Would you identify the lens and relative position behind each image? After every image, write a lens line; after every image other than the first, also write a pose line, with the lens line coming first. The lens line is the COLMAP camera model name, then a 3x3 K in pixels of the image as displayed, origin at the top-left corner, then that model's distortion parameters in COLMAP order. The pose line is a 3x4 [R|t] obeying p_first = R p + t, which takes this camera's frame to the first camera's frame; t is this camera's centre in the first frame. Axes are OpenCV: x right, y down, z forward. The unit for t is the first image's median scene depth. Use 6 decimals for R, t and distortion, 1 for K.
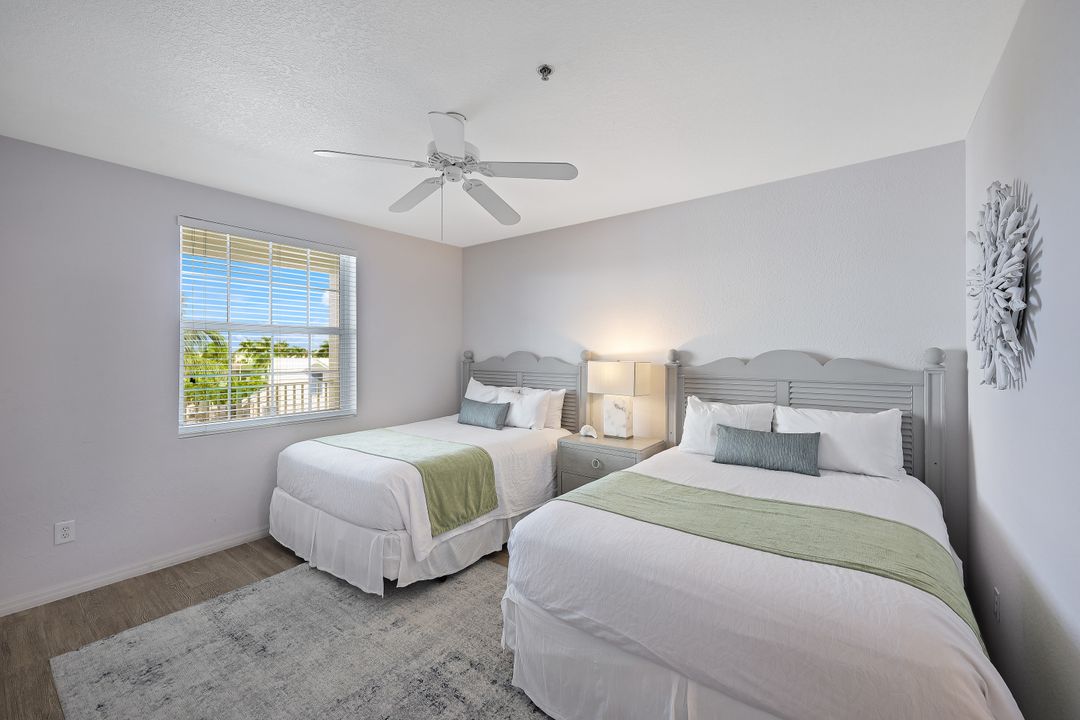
lens RADIAL K [[438.5, 0, 534.9], [0, 438.5, 352.7], [0, 0, 1]] dist [0.000472, -0.000119]
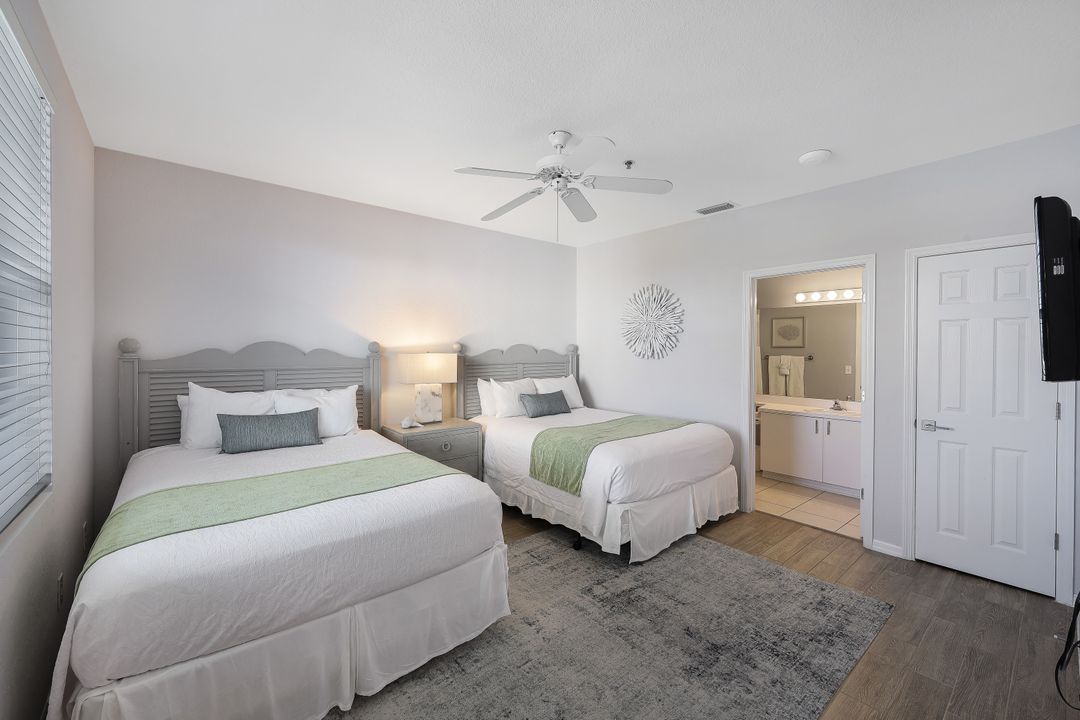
lens RADIAL K [[438.5, 0, 534.9], [0, 438.5, 352.7], [0, 0, 1]] dist [0.000472, -0.000119]
pose [[0.214402, -0.008745, 0.976706, -1.059740], [-0.005699, 0.999932, 0.010204, 0.007507], [-0.976729, -0.007754, 0.214337, 0.662663]]
